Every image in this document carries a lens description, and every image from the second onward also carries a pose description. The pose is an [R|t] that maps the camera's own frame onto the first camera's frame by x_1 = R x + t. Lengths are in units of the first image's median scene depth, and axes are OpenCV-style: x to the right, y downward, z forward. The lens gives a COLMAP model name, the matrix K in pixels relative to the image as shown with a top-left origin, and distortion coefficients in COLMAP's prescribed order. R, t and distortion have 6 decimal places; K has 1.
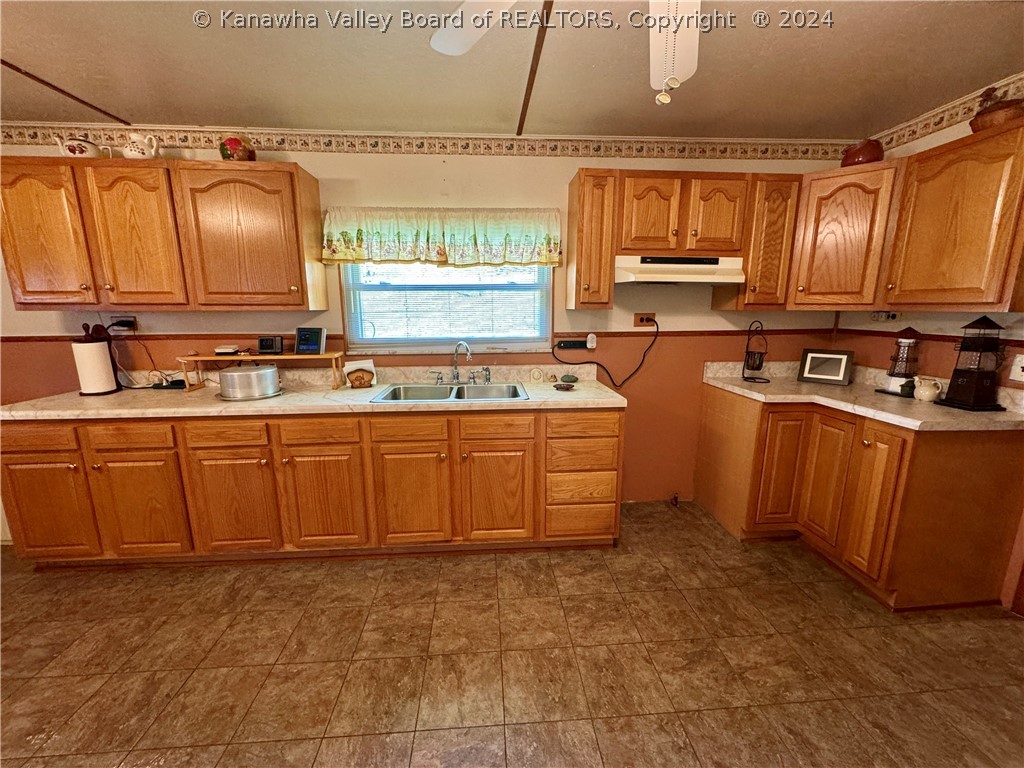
lens RADIAL K [[411.8, 0, 512.2], [0, 411.8, 384.1], [0, 0, 1]] dist [0.005545, -0.000612]
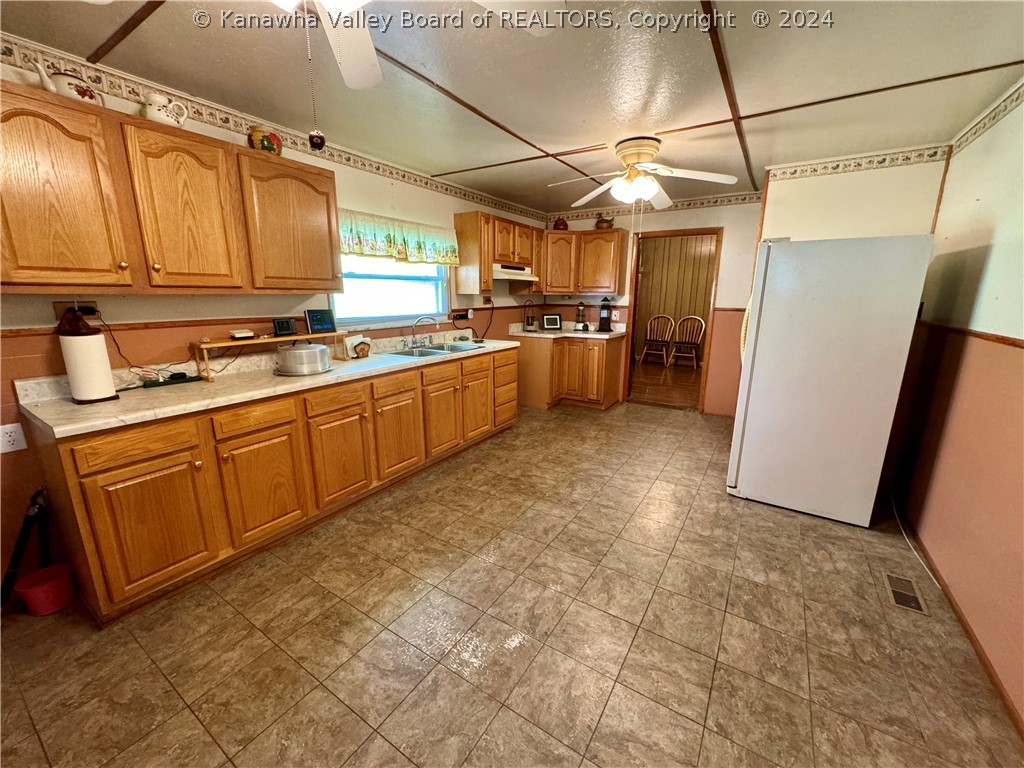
lens RADIAL K [[411.8, 0, 501.1], [0, 411.8, 387.5], [0, 0, 1]] dist [0.005545, -0.000612]
pose [[0.607853, -0.173099, 0.774952, -1.214245], [0.146733, 0.983628, 0.104617, 0.031923], [-0.780374, 0.050119, 0.623301, -0.099917]]
